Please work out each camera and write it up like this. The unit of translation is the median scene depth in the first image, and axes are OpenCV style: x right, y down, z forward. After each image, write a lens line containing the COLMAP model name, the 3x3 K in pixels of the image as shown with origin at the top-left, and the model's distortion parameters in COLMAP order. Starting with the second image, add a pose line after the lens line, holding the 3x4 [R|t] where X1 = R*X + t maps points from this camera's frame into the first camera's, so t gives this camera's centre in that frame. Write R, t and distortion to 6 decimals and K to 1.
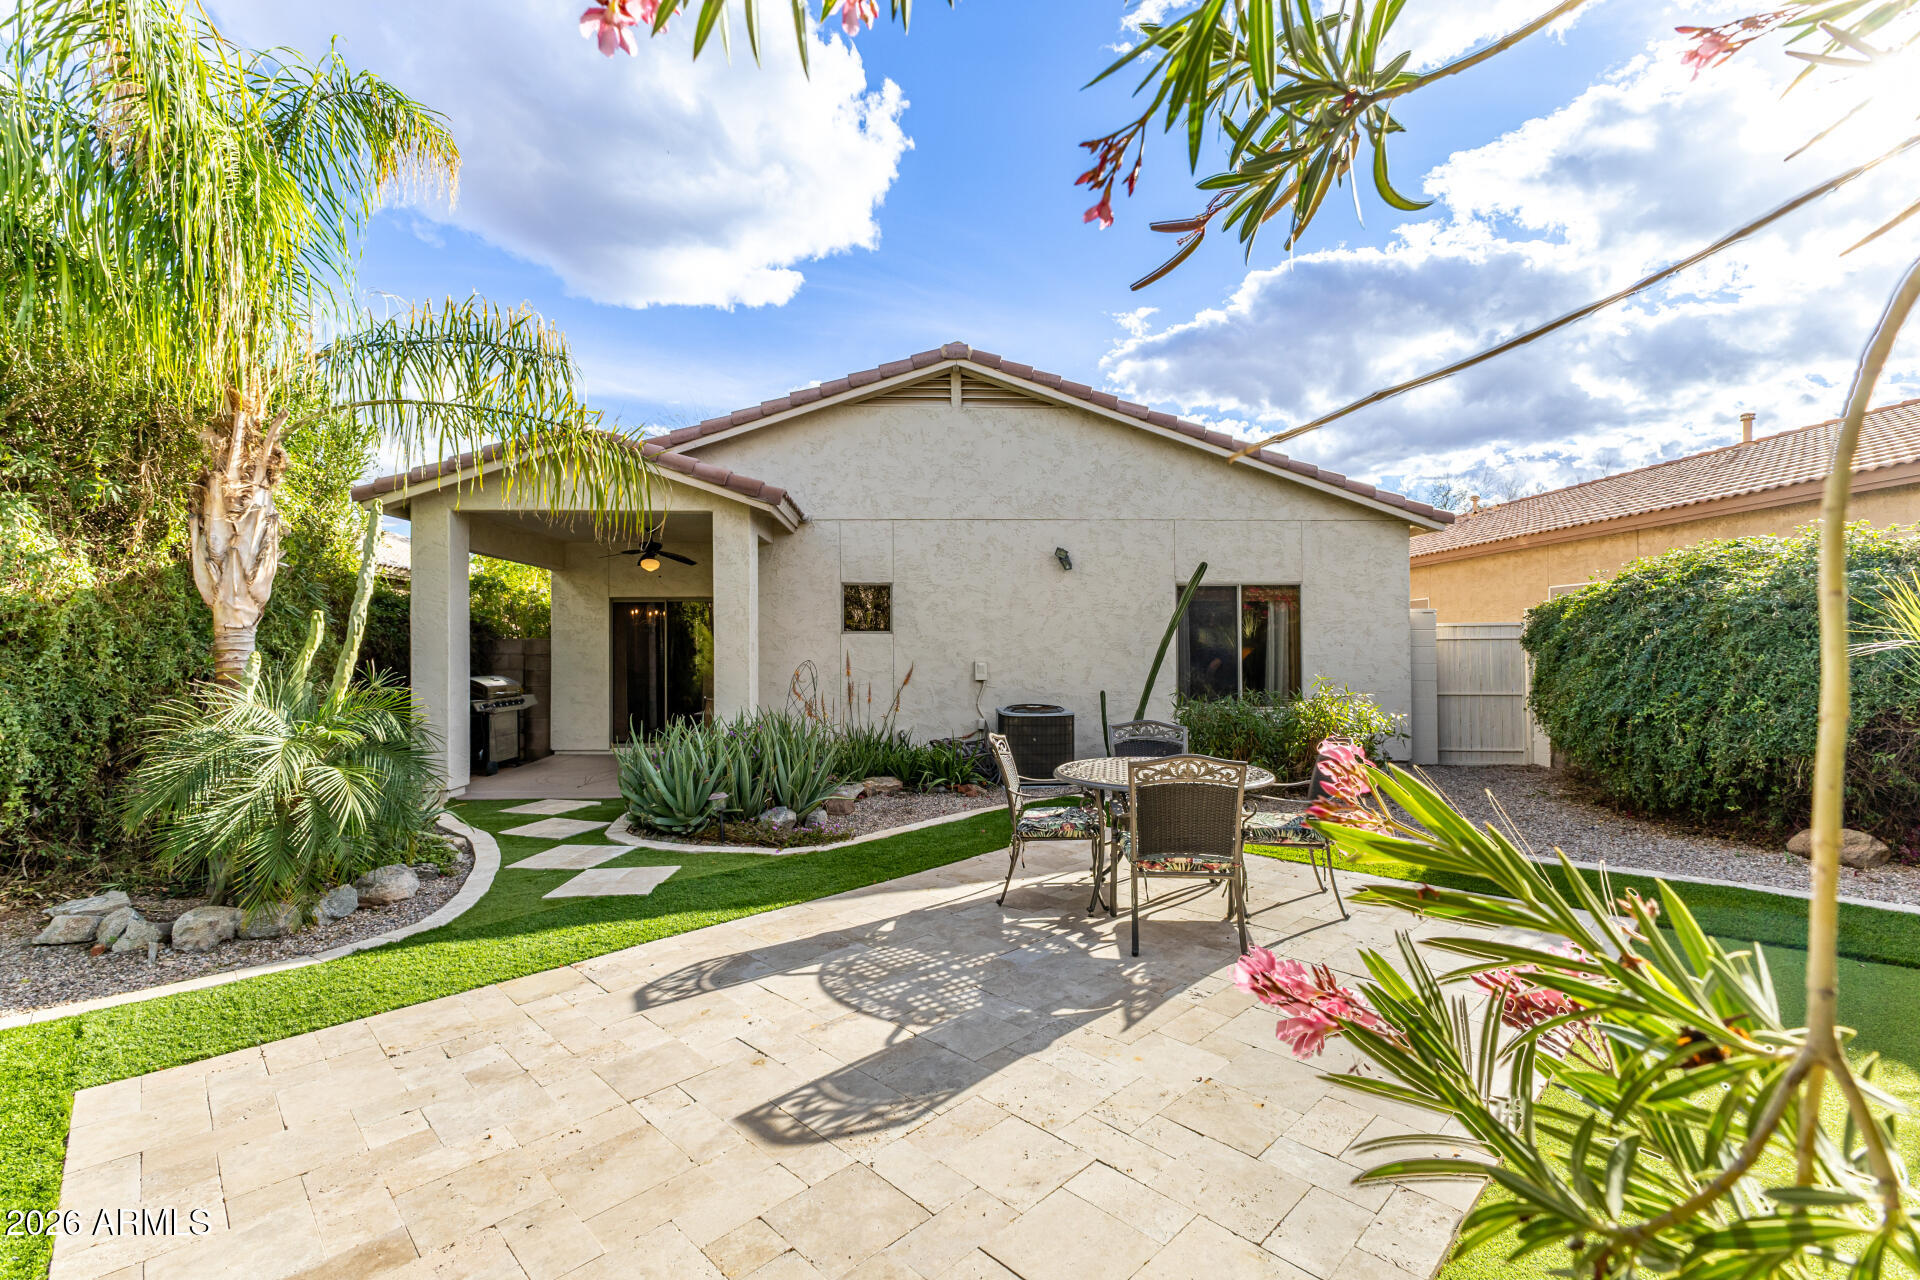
lens RADIAL K [[822.4, 0, 960.0], [0, 822.4, 640.0], [0, 0, 1]] dist [-0.000110, 0.000075]
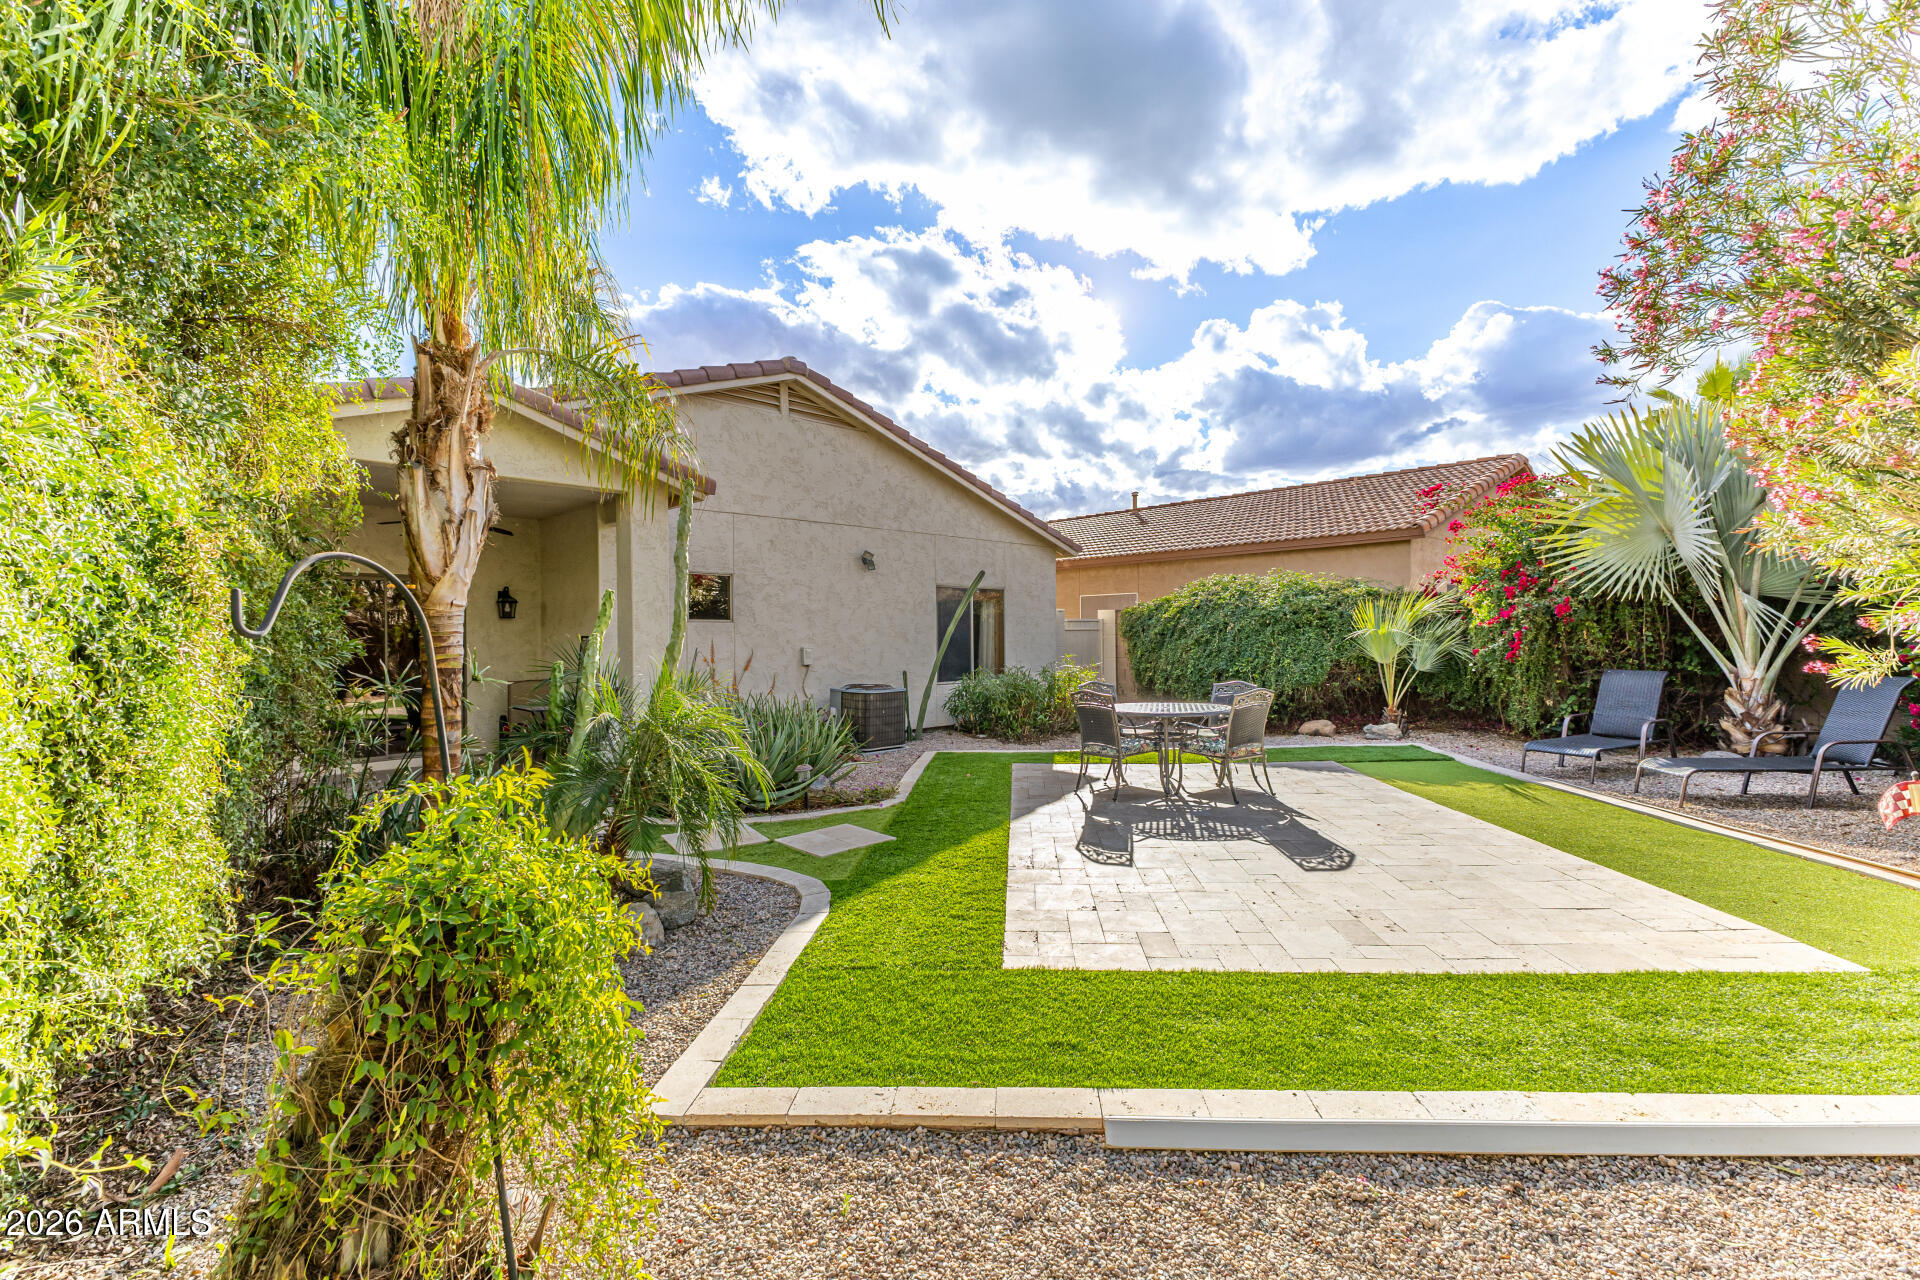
lens RADIAL K [[822.4, 0, 960.0], [0, 822.4, 640.0], [0, 0, 1]] dist [-0.000110, 0.000075]
pose [[0.751865, -0.004222, 0.659303, -0.552181], [-0.000541, 0.999975, 0.007020, 0.007234], [-0.659316, -0.005635, 0.751845, 0.023265]]
